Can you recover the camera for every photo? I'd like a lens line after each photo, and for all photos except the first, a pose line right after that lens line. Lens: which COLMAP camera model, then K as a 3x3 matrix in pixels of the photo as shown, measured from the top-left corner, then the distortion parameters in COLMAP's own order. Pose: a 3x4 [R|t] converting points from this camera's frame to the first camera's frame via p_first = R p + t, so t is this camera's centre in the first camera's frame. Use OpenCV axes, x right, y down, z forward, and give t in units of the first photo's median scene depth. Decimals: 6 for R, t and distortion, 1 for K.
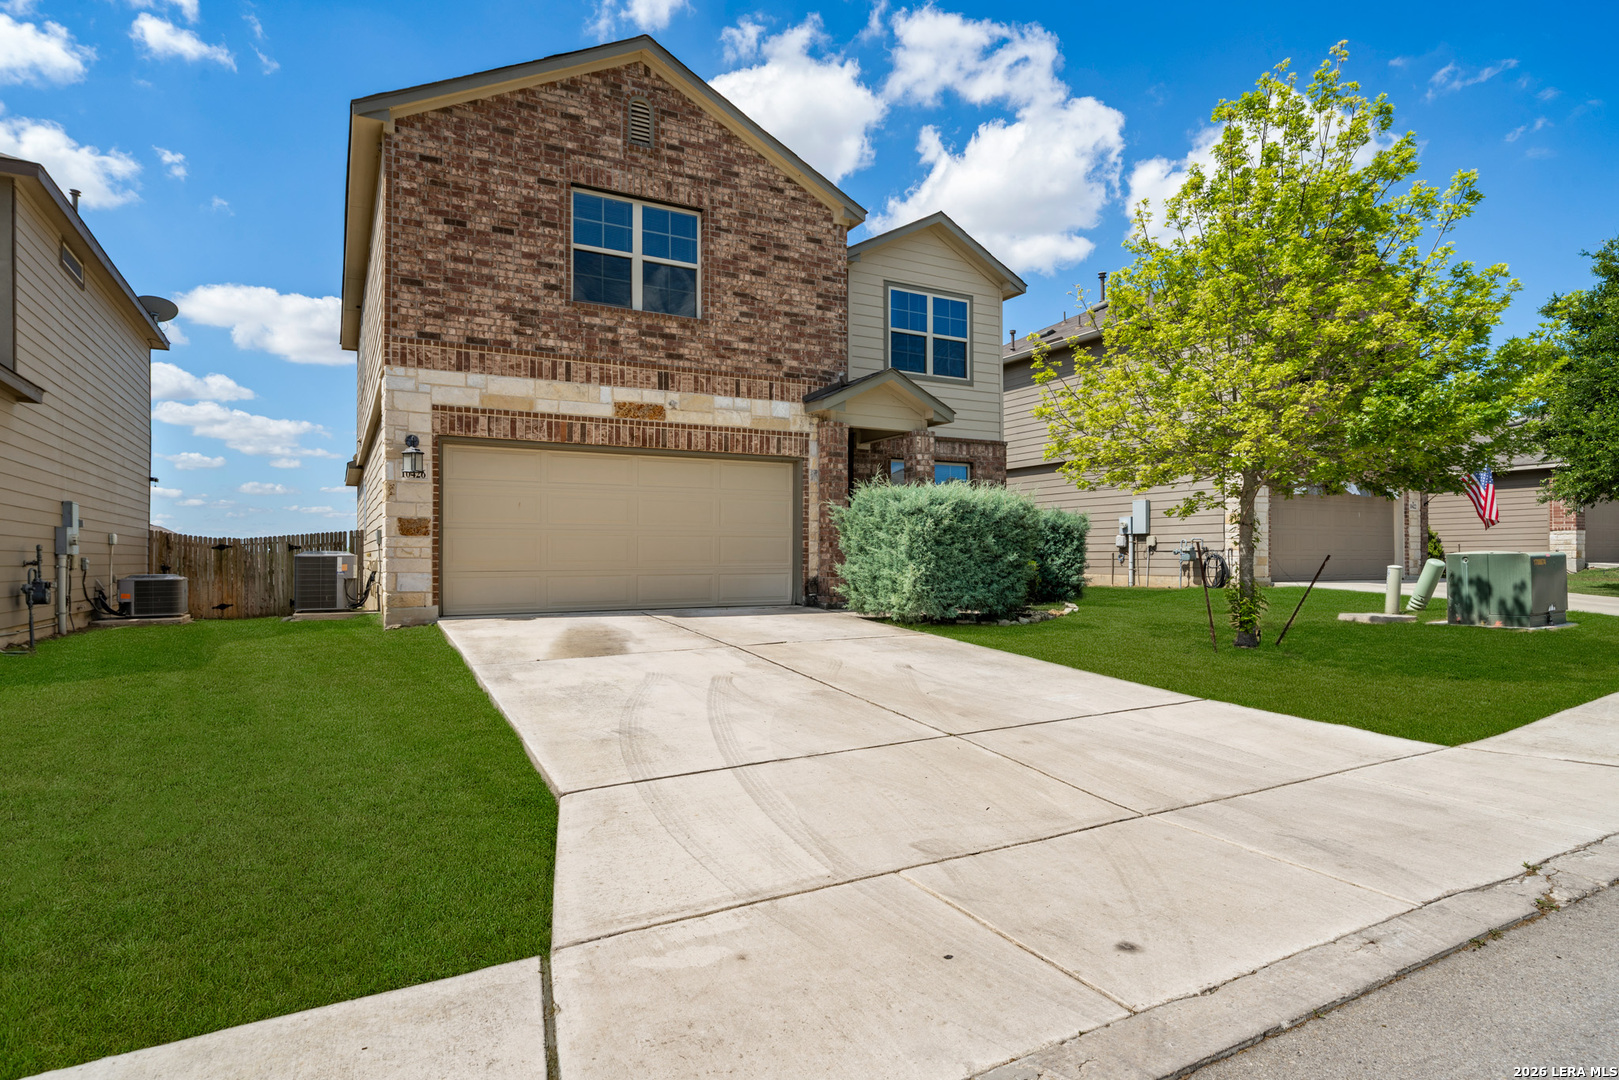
lens RADIAL K [[883.1, 0, 809.5], [0, 883.1, 540.0], [0, 0, 1]] dist [-0.000127, -0.000032]
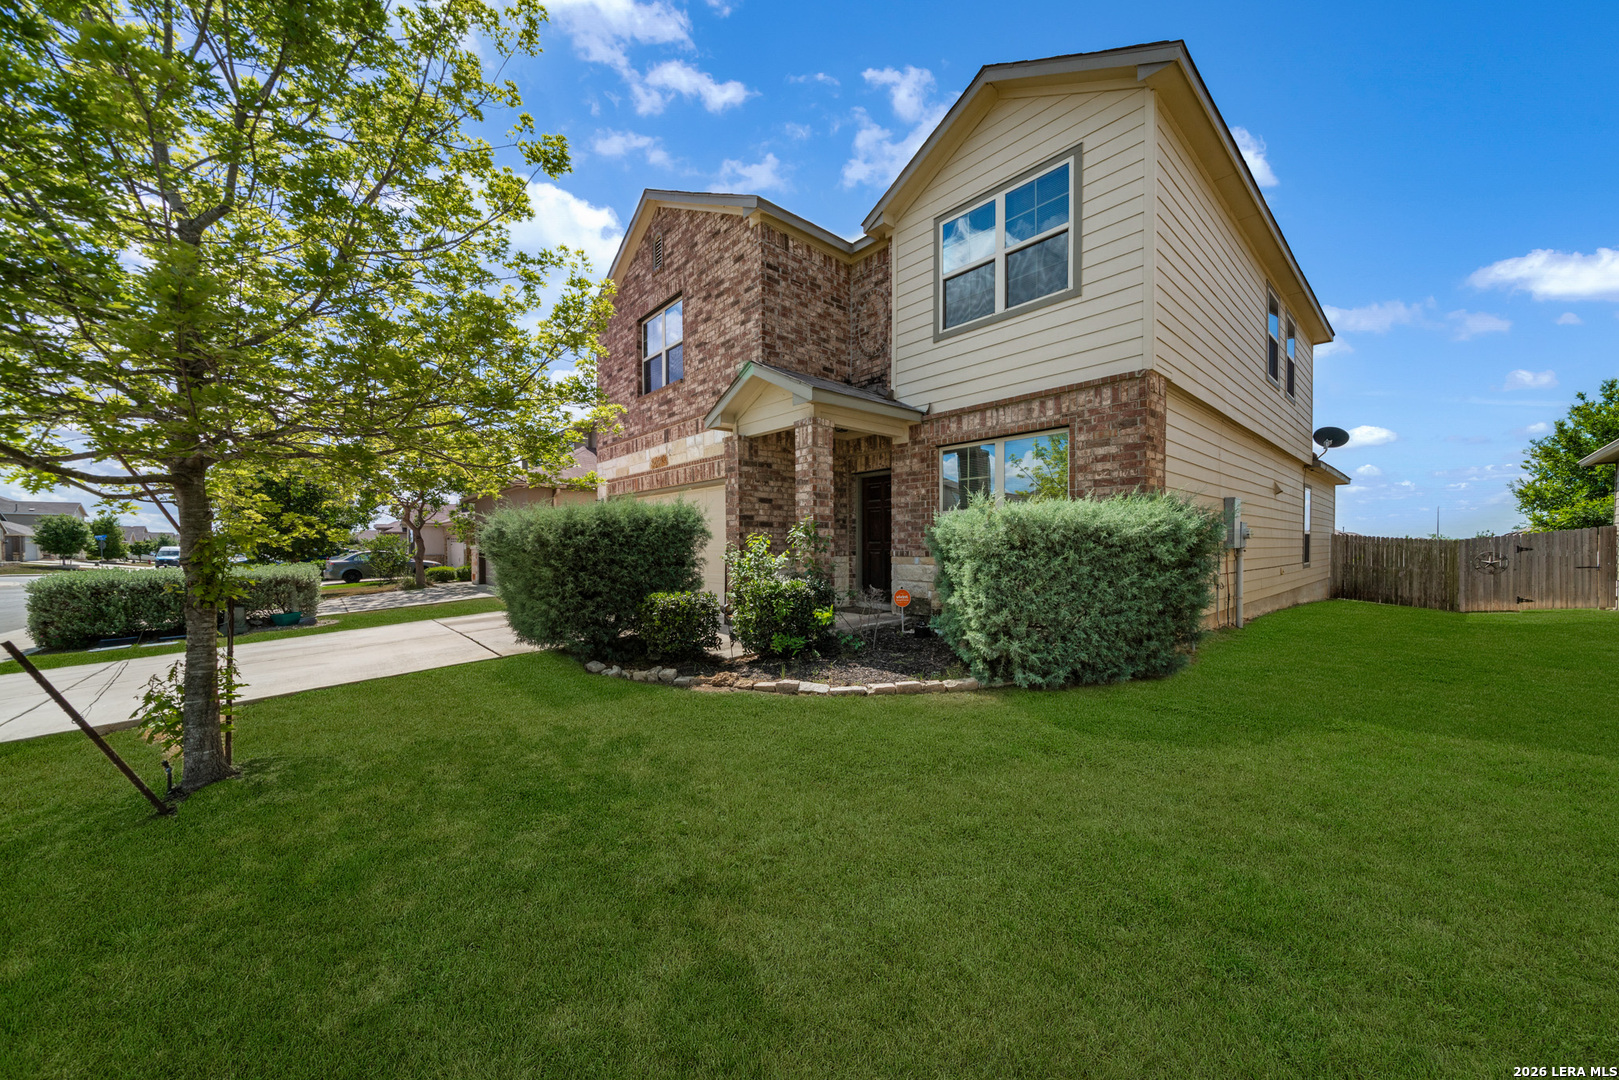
lens RADIAL K [[557.0, 0, 809.5], [0, 557.0, 540.0], [0, 0, 1]] dist [-0.000237, -0.000073]
pose [[0.234167, -0.002771, -0.972193, 0.653171], [0.025947, 0.999658, 0.003401, -0.018588], [0.971850, -0.026022, 0.234158, 0.937052]]
